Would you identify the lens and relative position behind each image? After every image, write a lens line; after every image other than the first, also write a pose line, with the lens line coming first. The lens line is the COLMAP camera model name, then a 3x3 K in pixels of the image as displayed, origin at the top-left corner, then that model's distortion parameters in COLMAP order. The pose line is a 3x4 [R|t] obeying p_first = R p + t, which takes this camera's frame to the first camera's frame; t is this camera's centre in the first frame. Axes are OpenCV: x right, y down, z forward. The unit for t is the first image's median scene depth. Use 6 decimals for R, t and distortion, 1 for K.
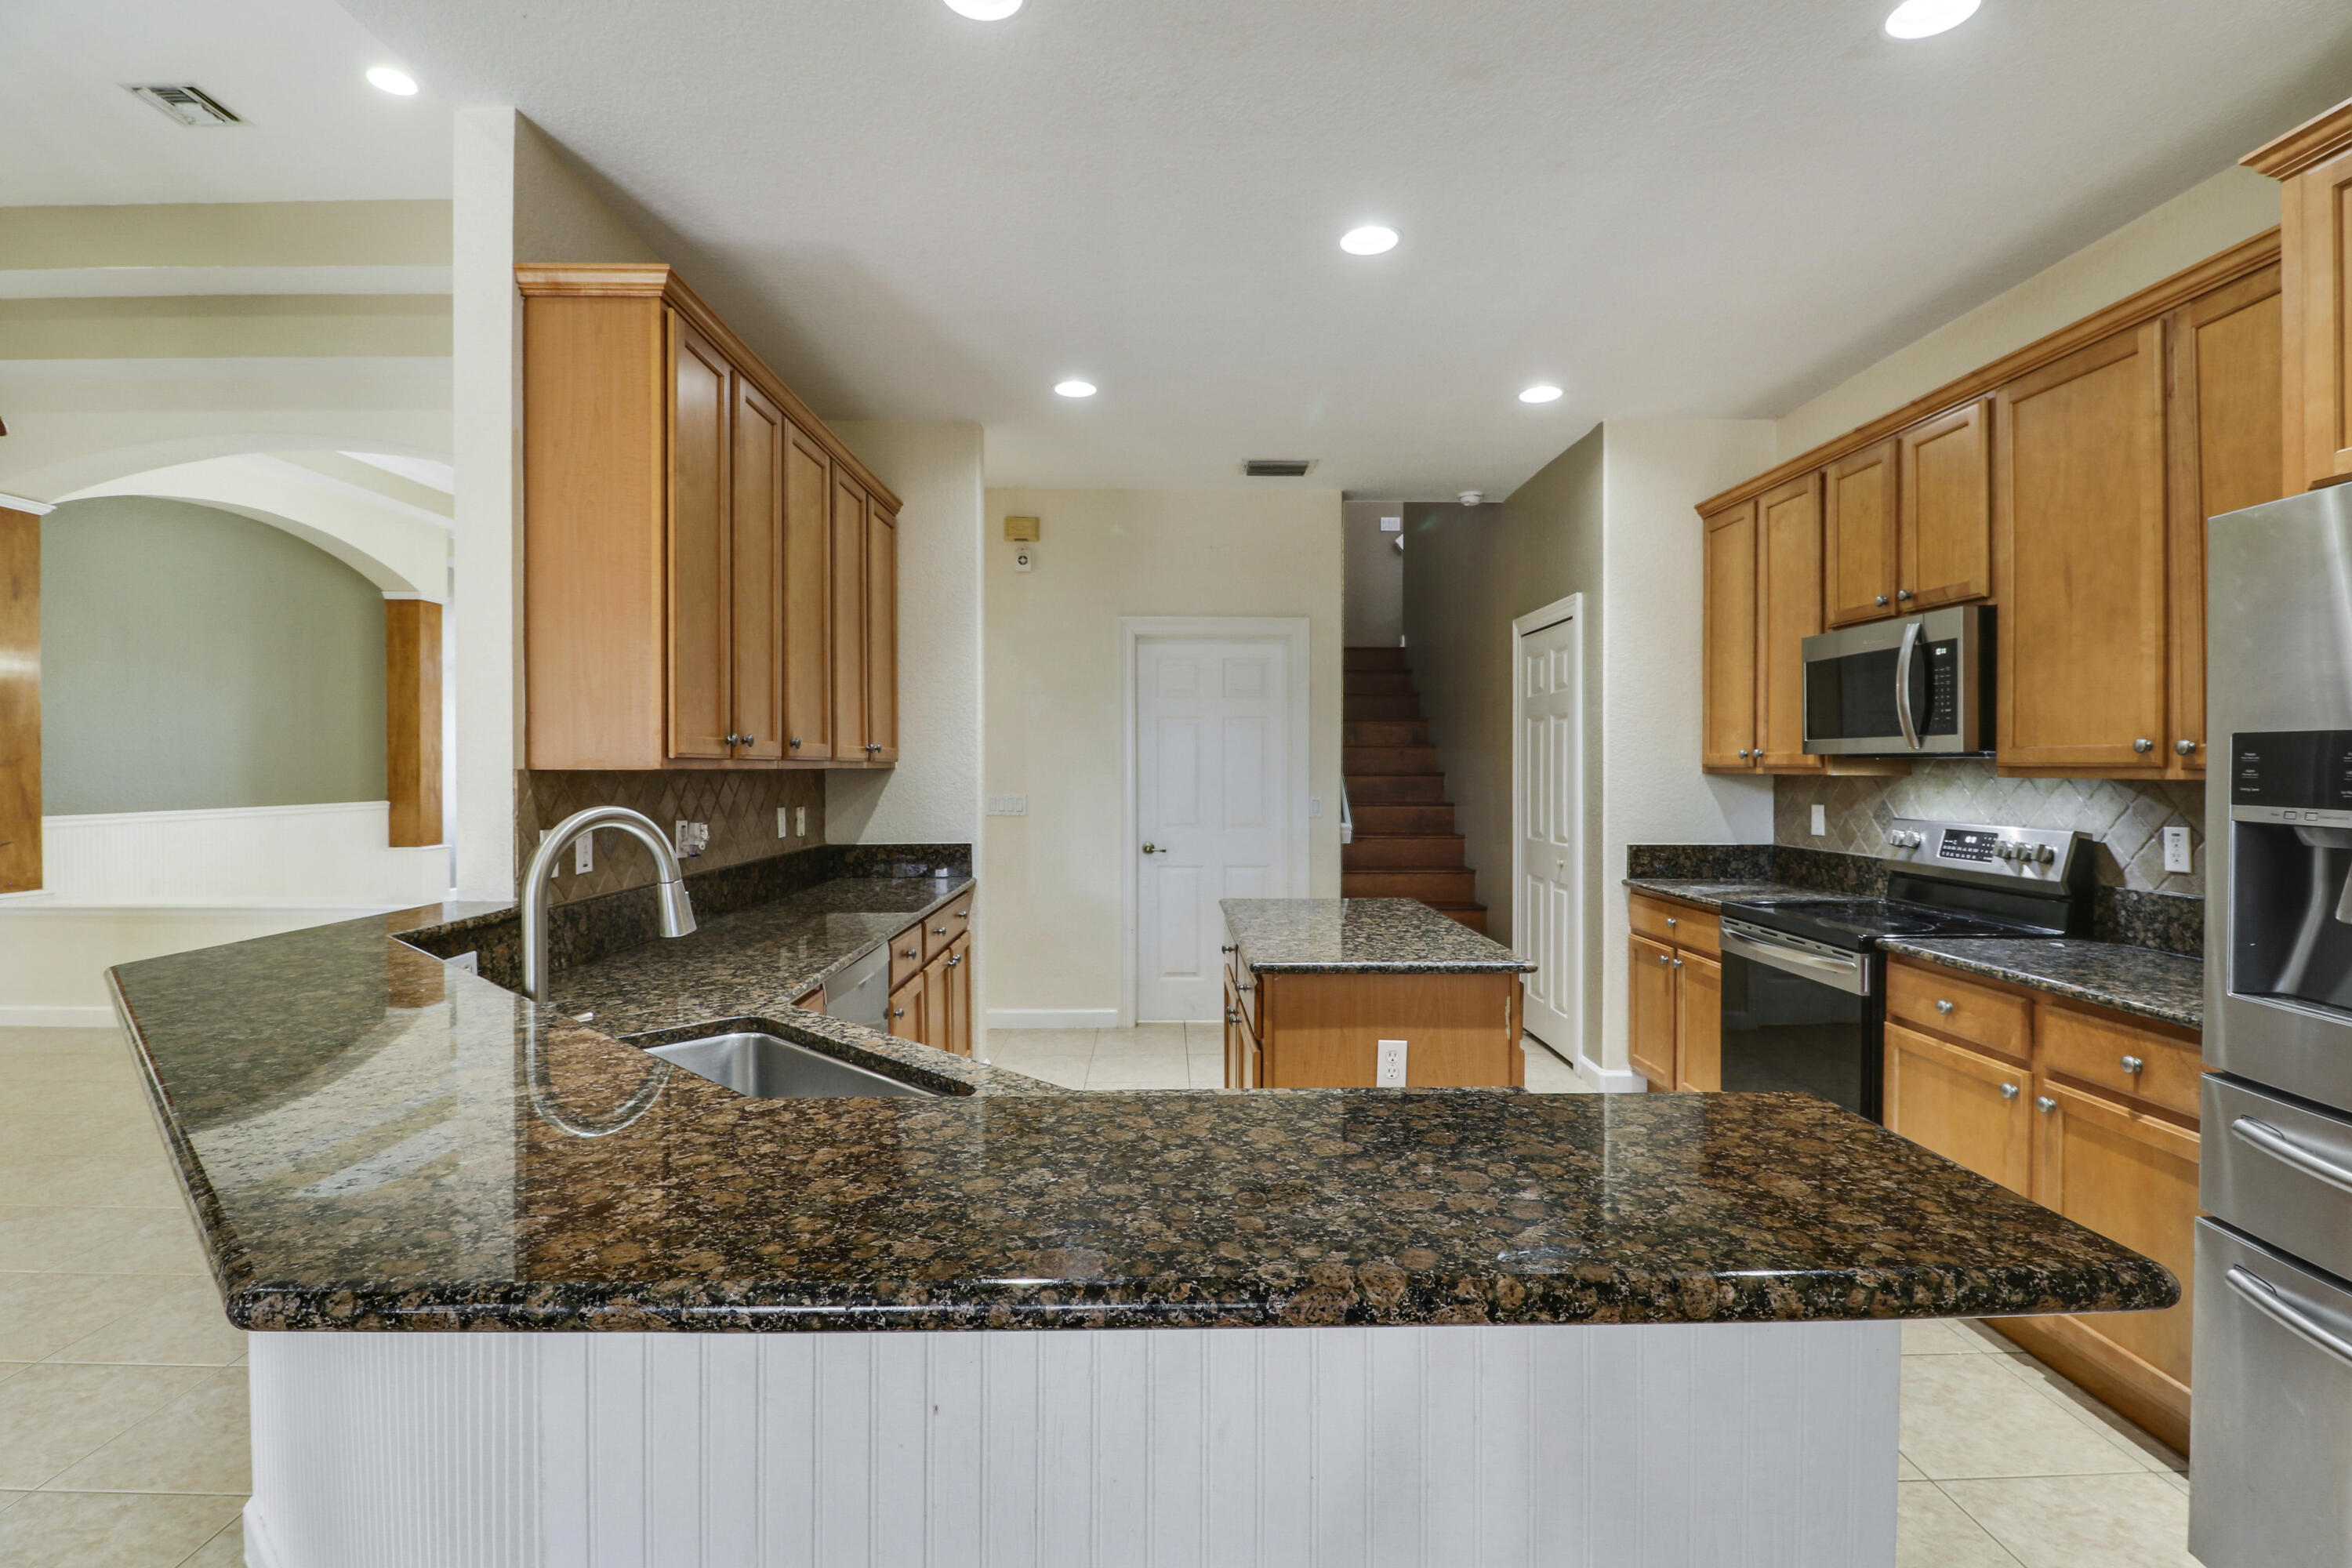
lens RADIAL K [[1090.0, 0, 1172.3], [0, 1090.0, 772.7], [0, 0, 1]] dist [-0.000551, -0.016740]
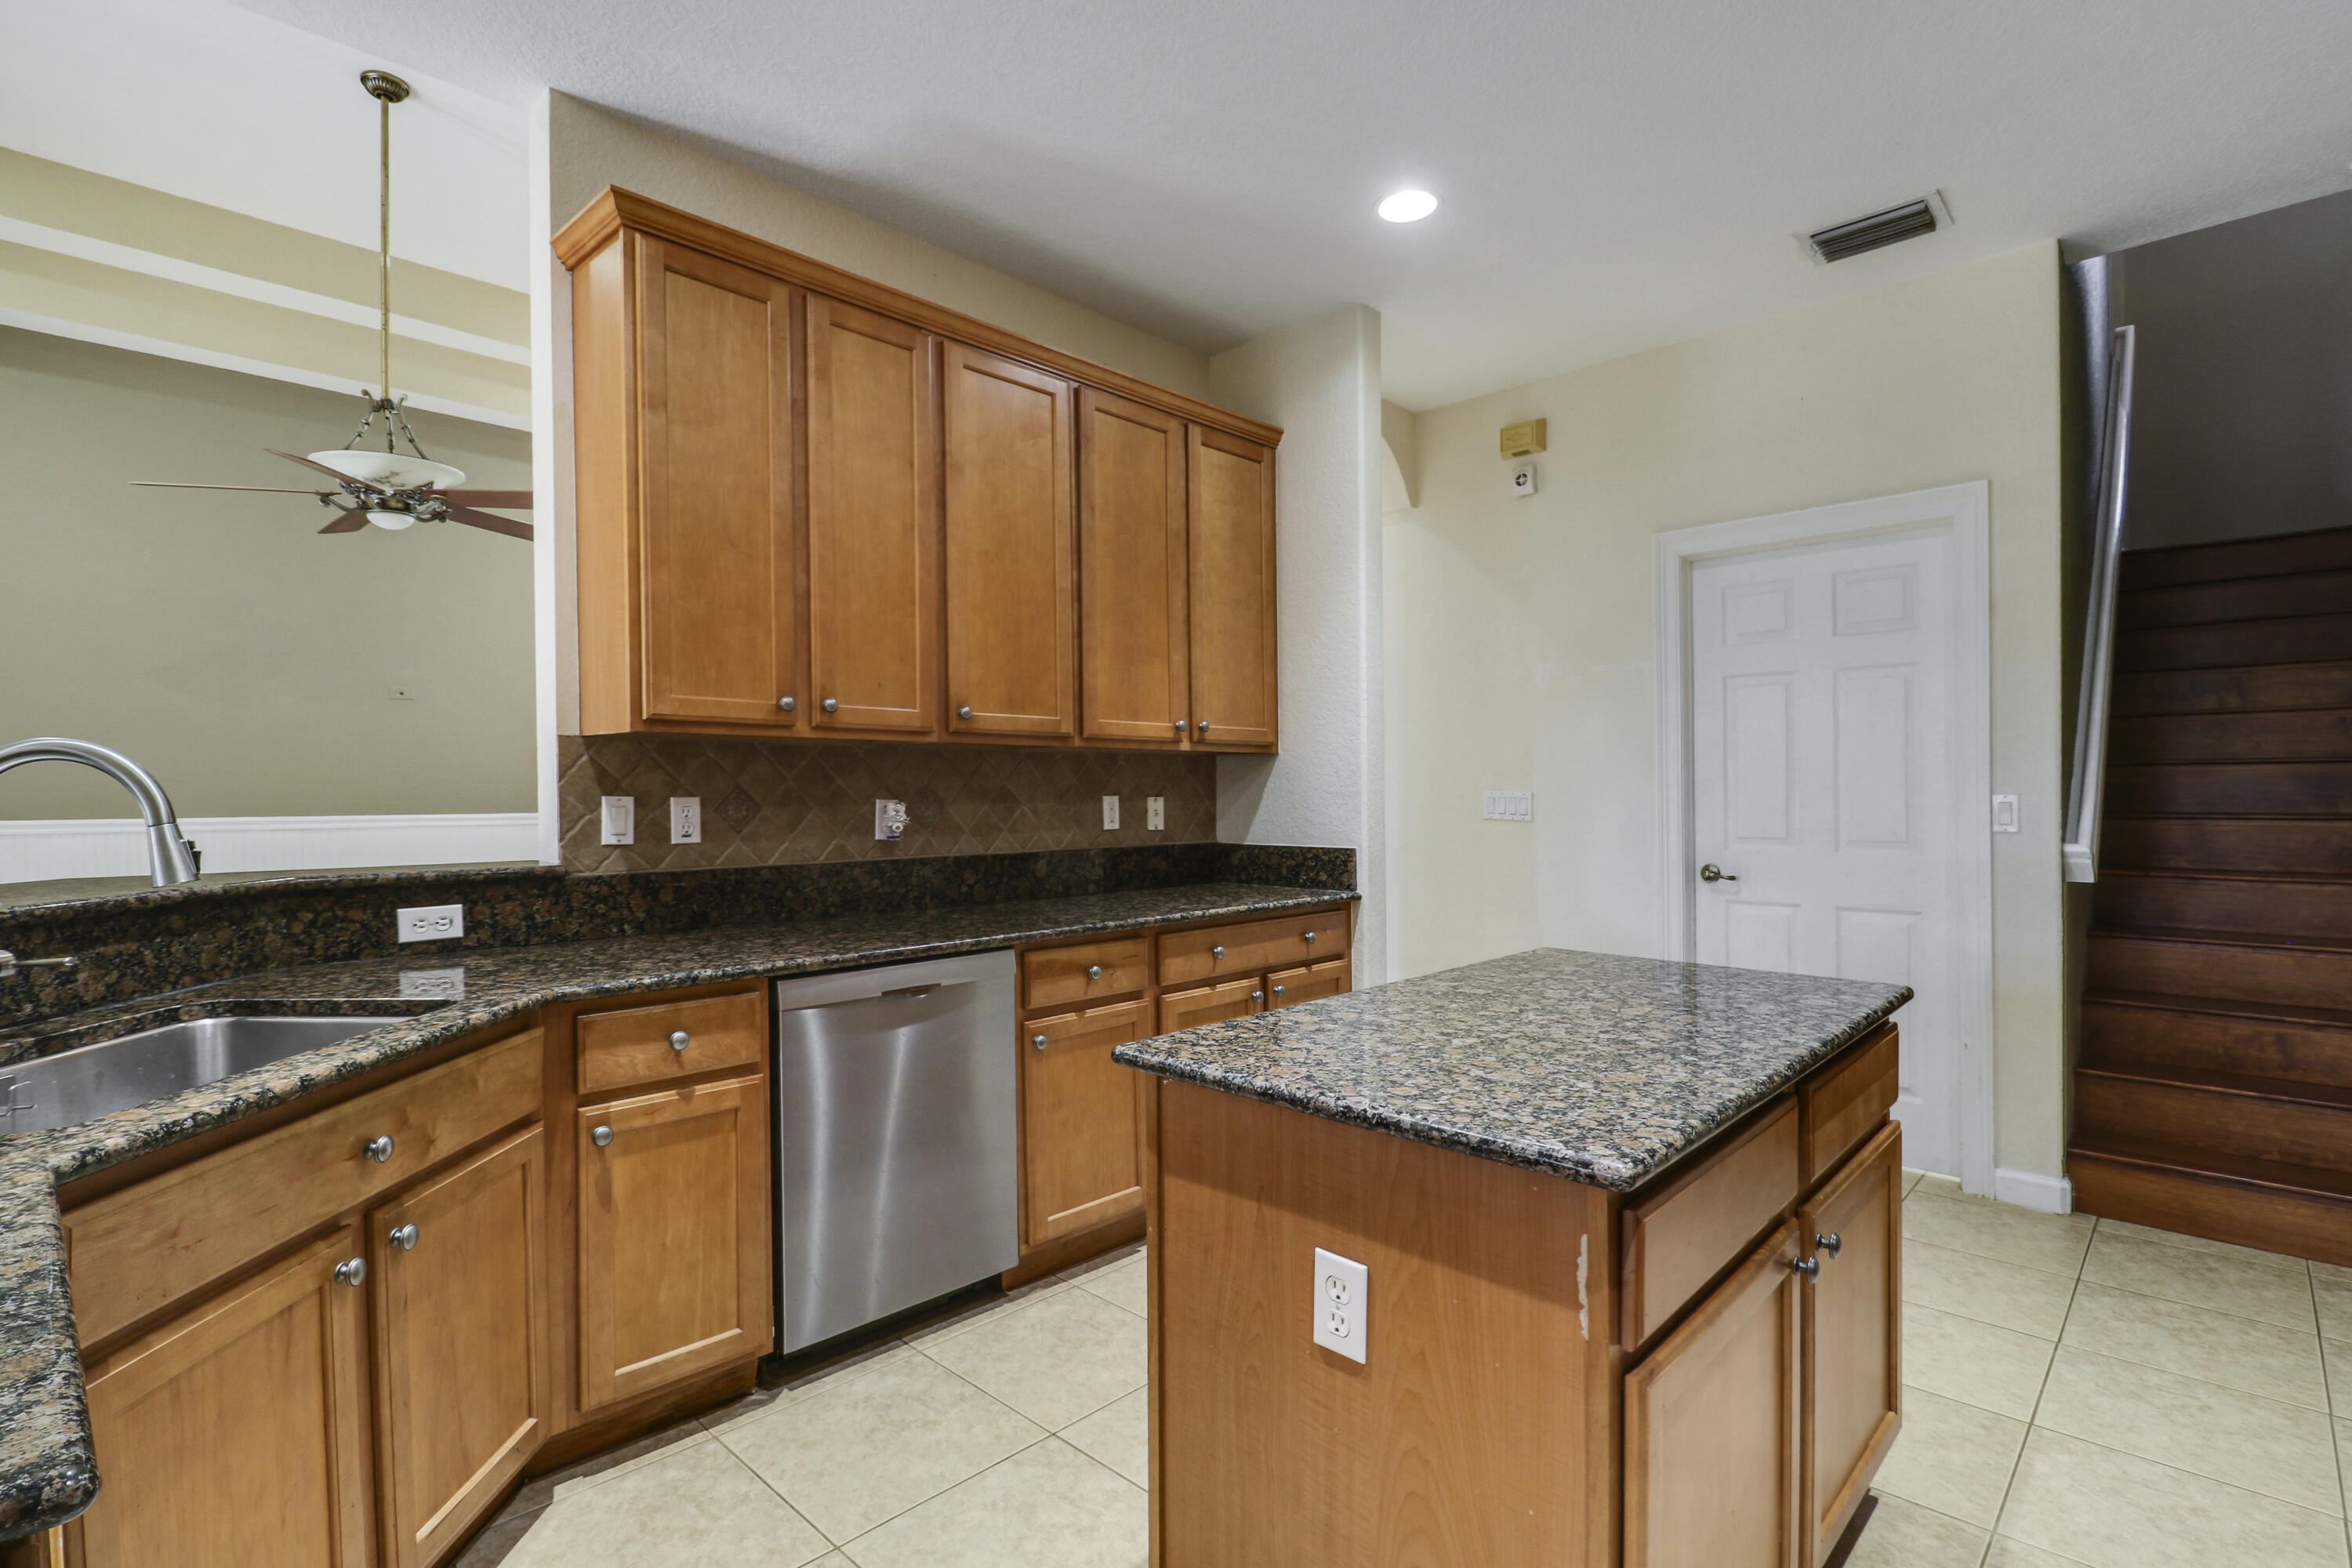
lens RADIAL K [[1097.6, 0, 1176.0], [0, 1097.6, 784.0], [0, 0, 1]] dist [0.003379, -0.014713]
pose [[0.700182, -0.003086, -0.713957, 0.401393], [-0.003088, 0.999968, -0.007351, 0.035028], [0.713957, 0.007352, 0.700151, 0.496286]]
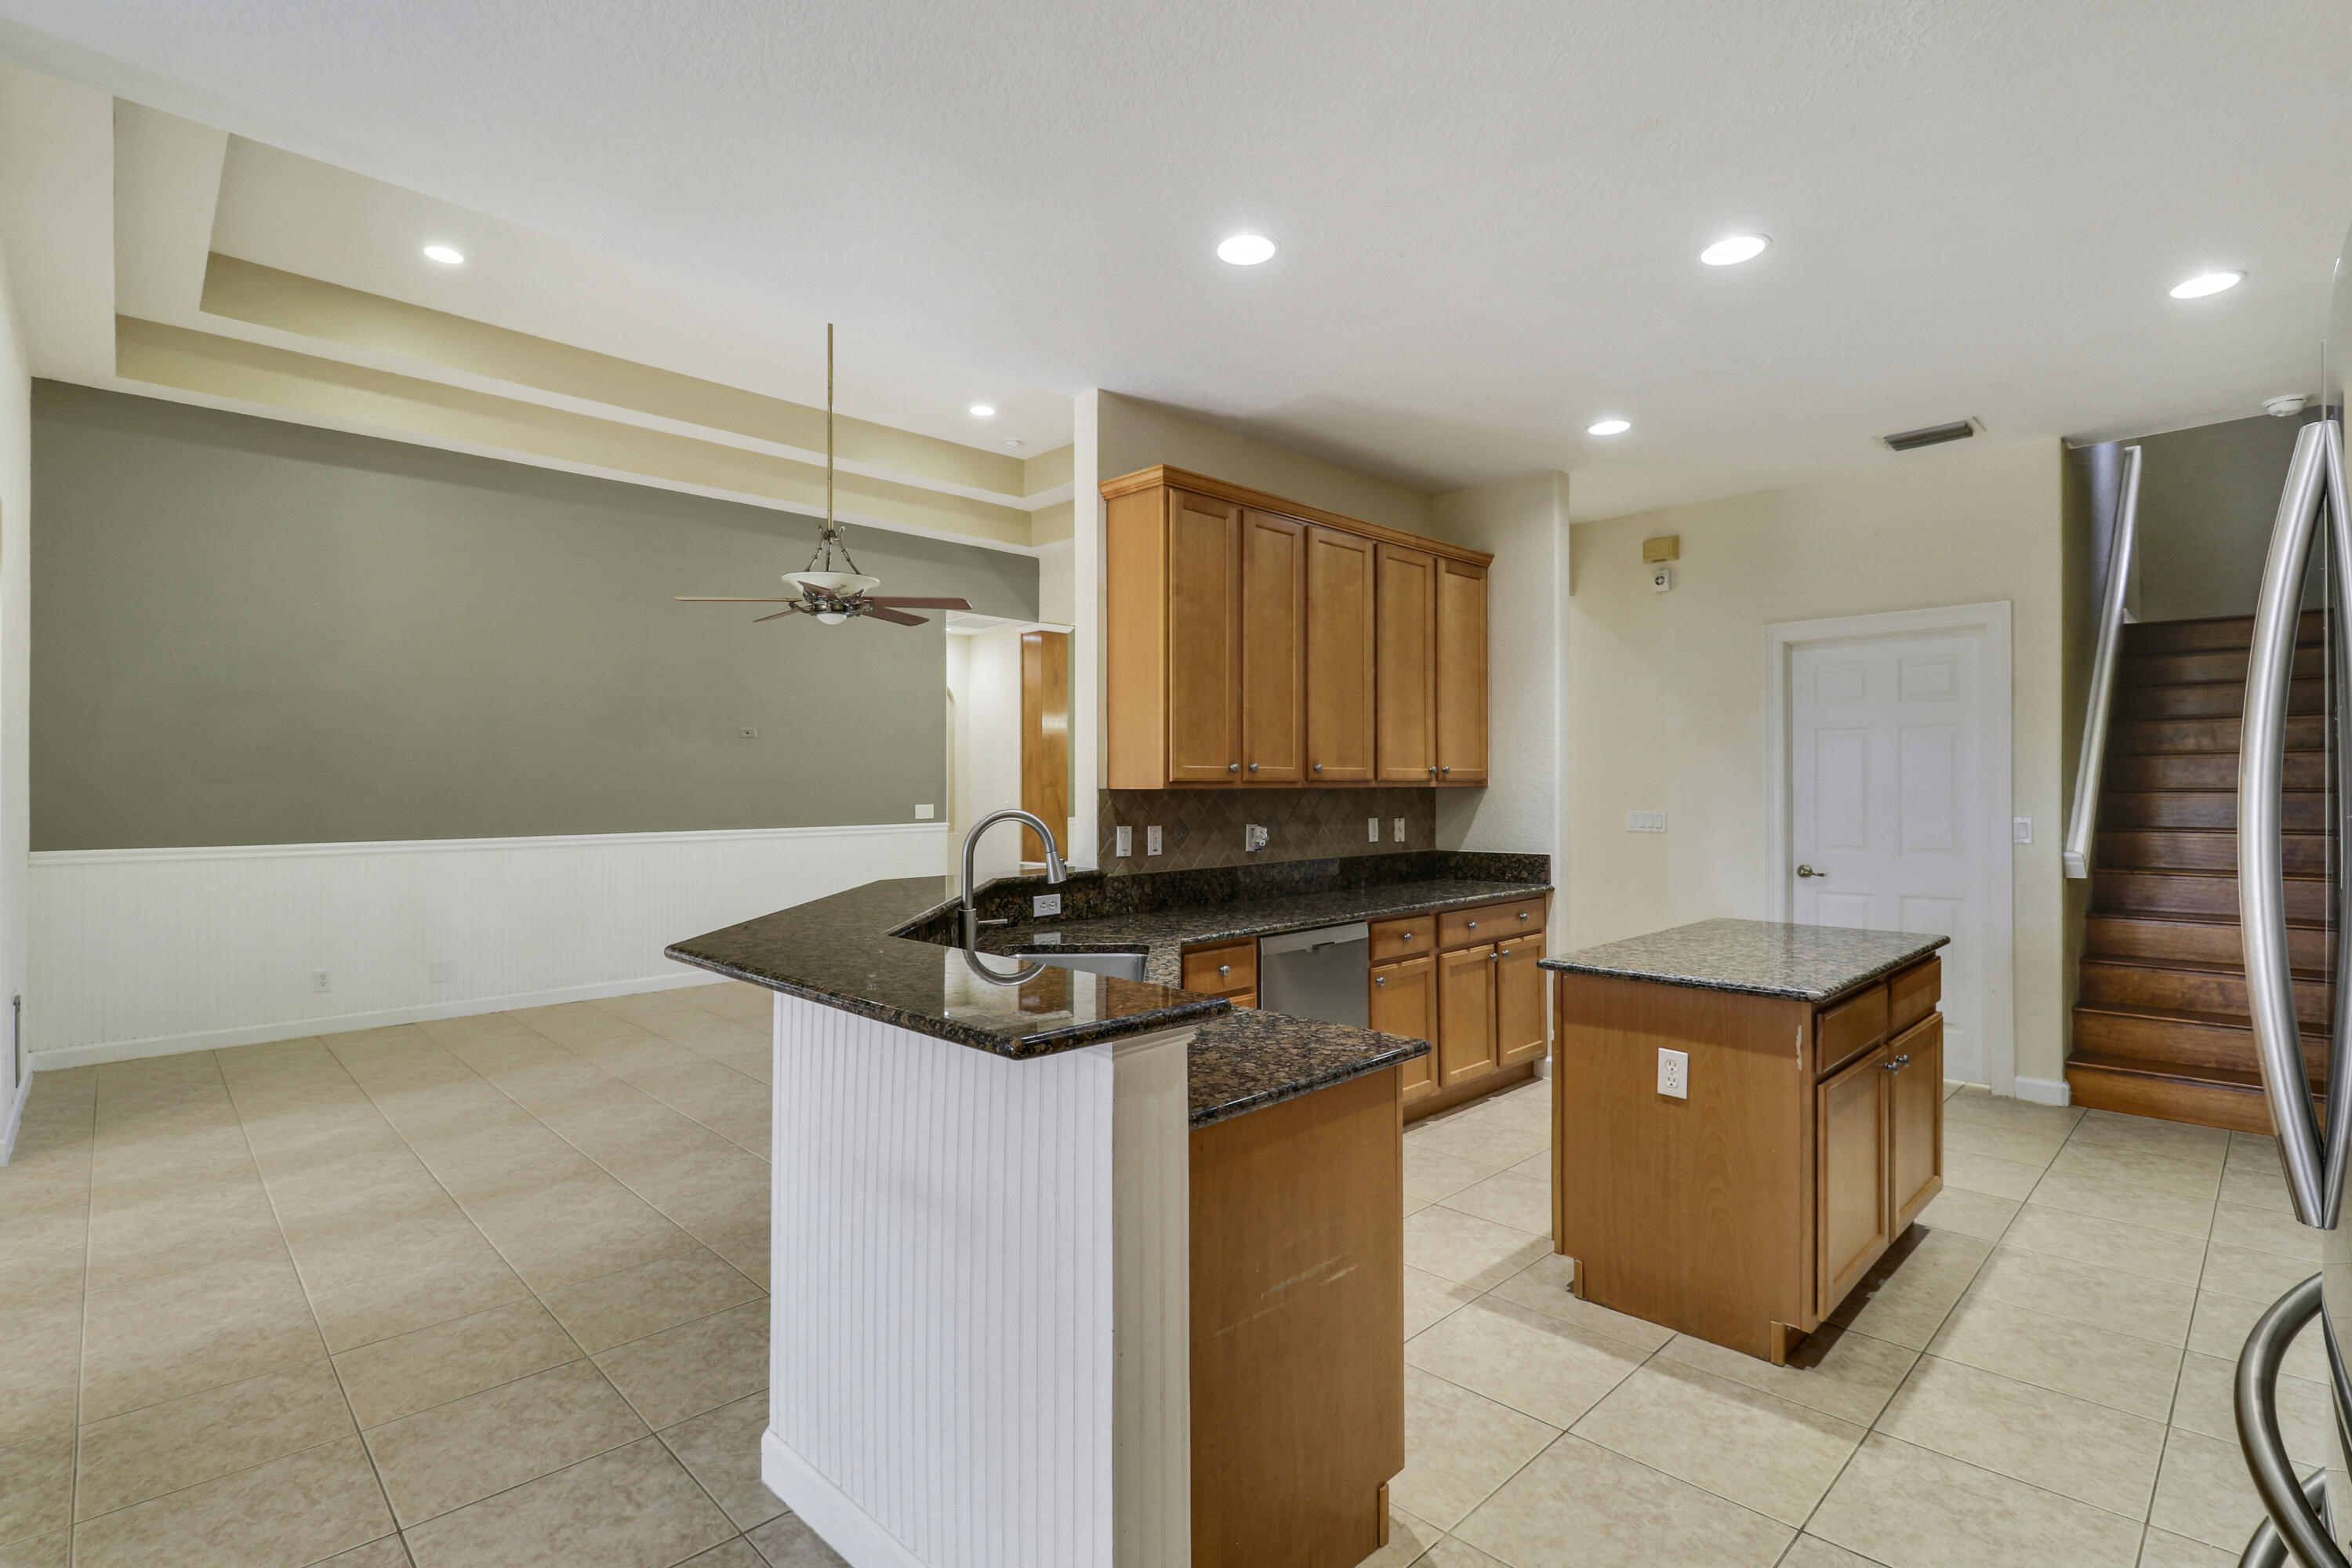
lens RADIAL K [[1096.2, 0, 1197.0], [0, 1096.2, 796.5], [0, 0, 1]] dist [0.014185, -0.000307]
pose [[0.687170, 0.001989, -0.726494, 0.525105], [0.002625, 0.999983, 0.005220, -0.000594], [0.726492, -0.005494, 0.687153, -0.030912]]
